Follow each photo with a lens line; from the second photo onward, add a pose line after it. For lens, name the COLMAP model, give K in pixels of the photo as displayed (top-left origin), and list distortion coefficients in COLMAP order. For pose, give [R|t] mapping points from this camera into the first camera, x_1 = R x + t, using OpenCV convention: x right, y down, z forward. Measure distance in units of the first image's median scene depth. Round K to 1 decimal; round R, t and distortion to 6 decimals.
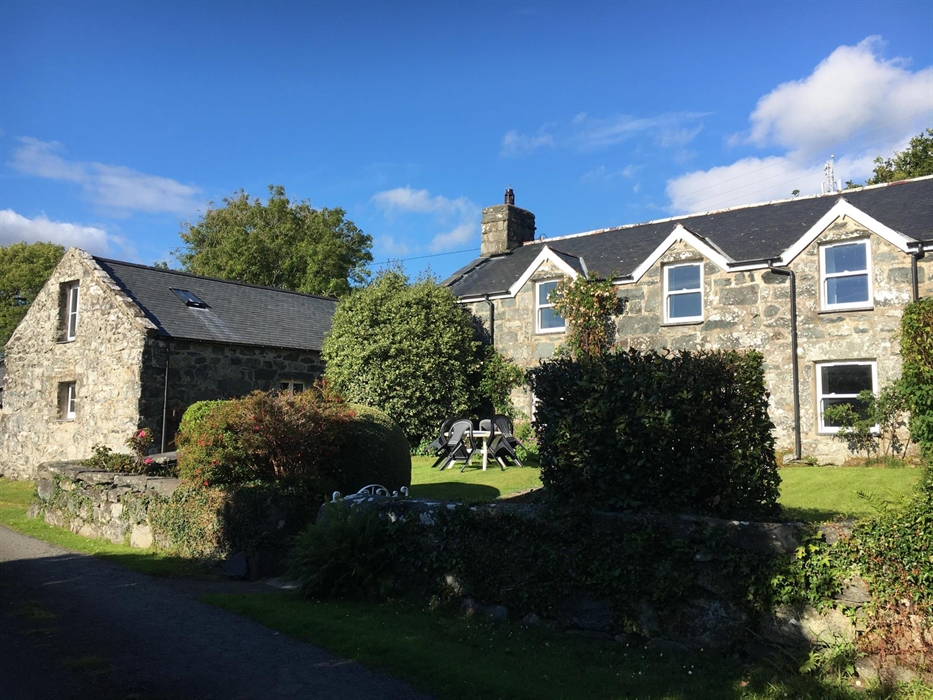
lens RADIAL K [[858.8, 0, 466.5], [0, 858.8, 348.0], [0, 0, 1]] dist [0.007830, 0.000000]
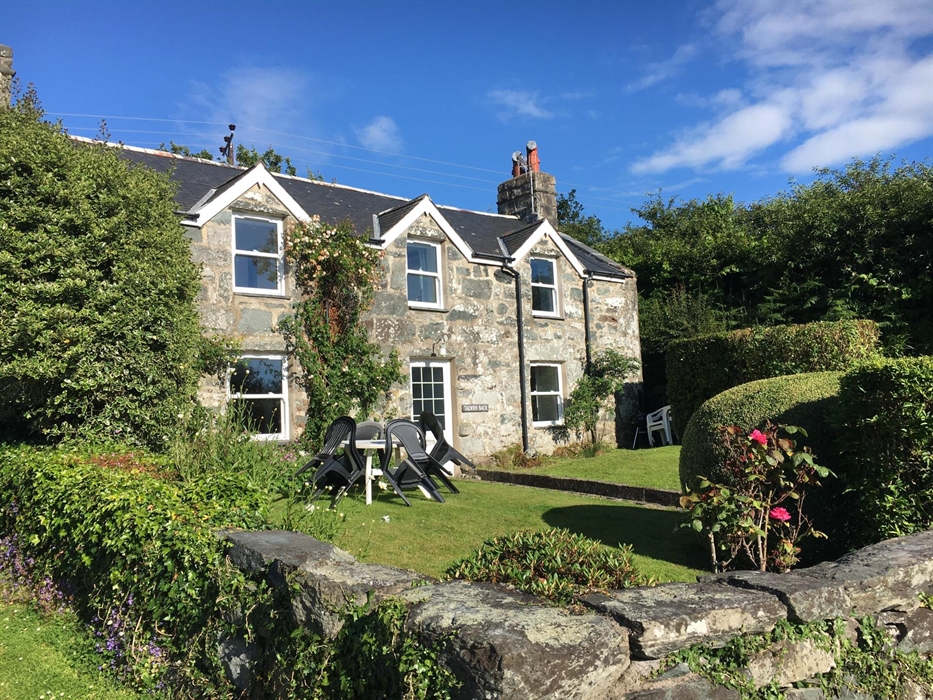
lens RADIAL K [[714.6, 0, 466.2], [0, 714.6, 352.6], [0, 0, 1]] dist [0.008149, 0.001019]
pose [[0.222147, 0.067907, 0.972646, -0.468672], [-0.051258, 0.997006, -0.057901, 0.058879], [-0.973665, -0.036994, 0.224962, 0.843692]]
